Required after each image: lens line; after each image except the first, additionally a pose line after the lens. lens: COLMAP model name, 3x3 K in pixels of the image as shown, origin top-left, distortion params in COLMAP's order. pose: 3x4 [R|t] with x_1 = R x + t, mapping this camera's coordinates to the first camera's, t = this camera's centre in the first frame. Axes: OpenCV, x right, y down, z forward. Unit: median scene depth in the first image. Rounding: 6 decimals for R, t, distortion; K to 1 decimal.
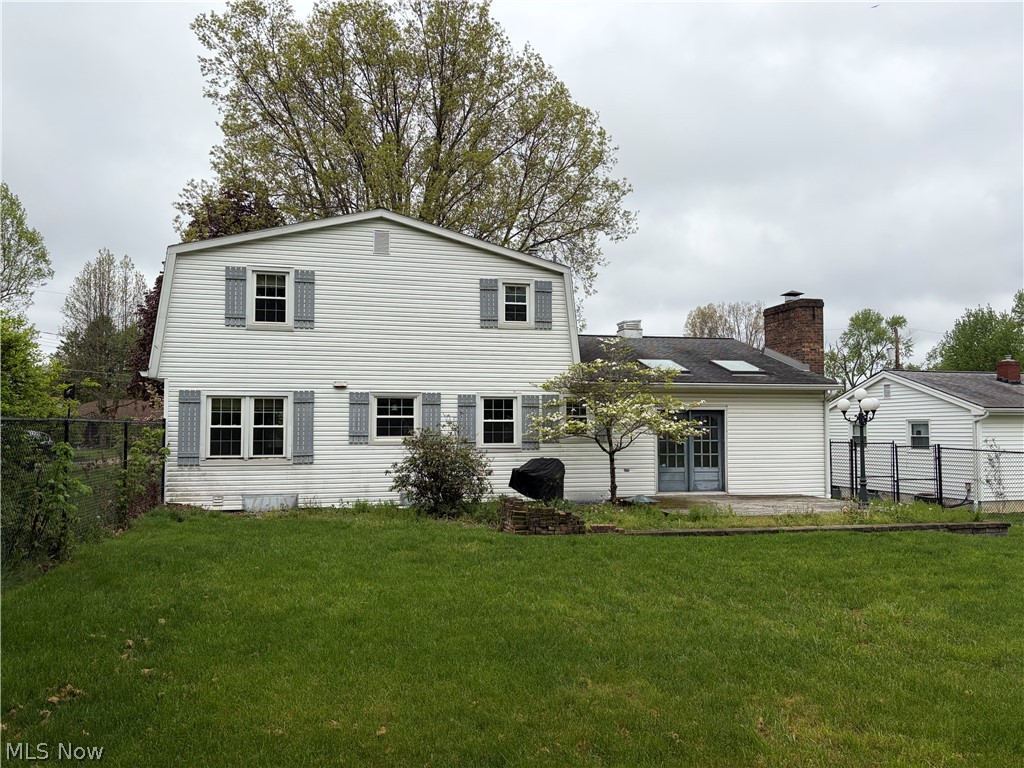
lens RADIAL K [[775.7, 0, 509.8], [0, 775.7, 387.0], [0, 0, 1]] dist [0.060277, -0.001546]
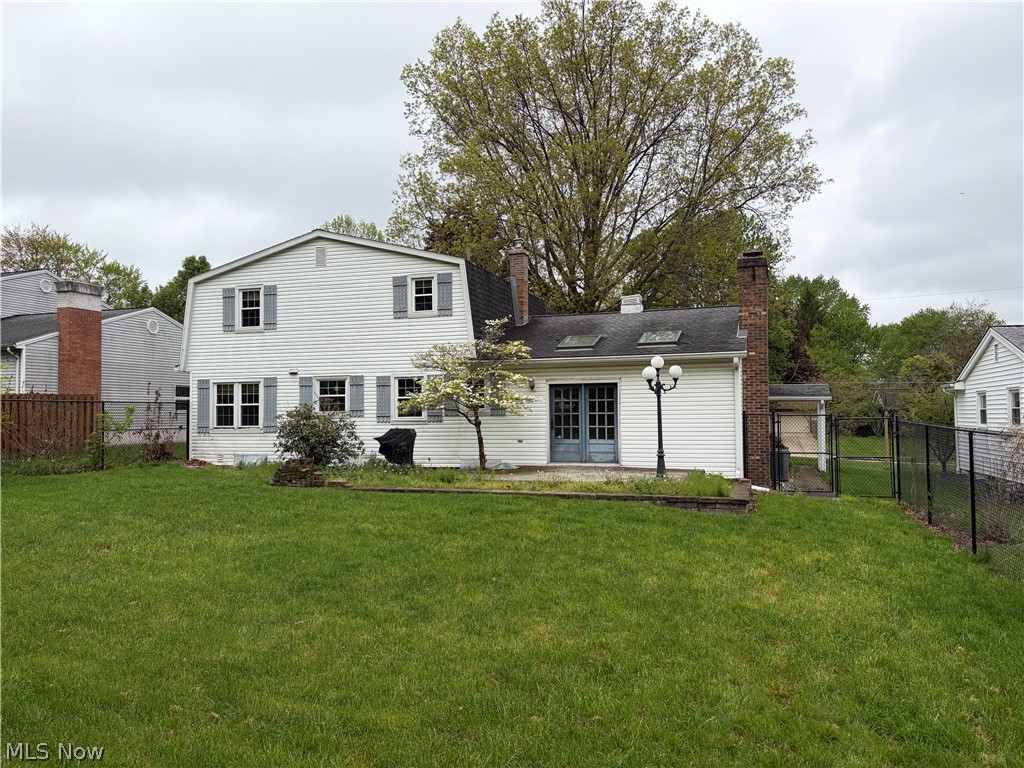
lens RADIAL K [[775.7, 0, 507.6], [0, 775.7, 379.4], [0, 0, 1]] dist [0.060277, -0.001546]
pose [[0.850749, -0.029588, -0.524739, 0.748017], [0.038061, 0.999261, 0.005363, 0.016315], [0.524193, -0.024535, 0.851246, 0.086832]]
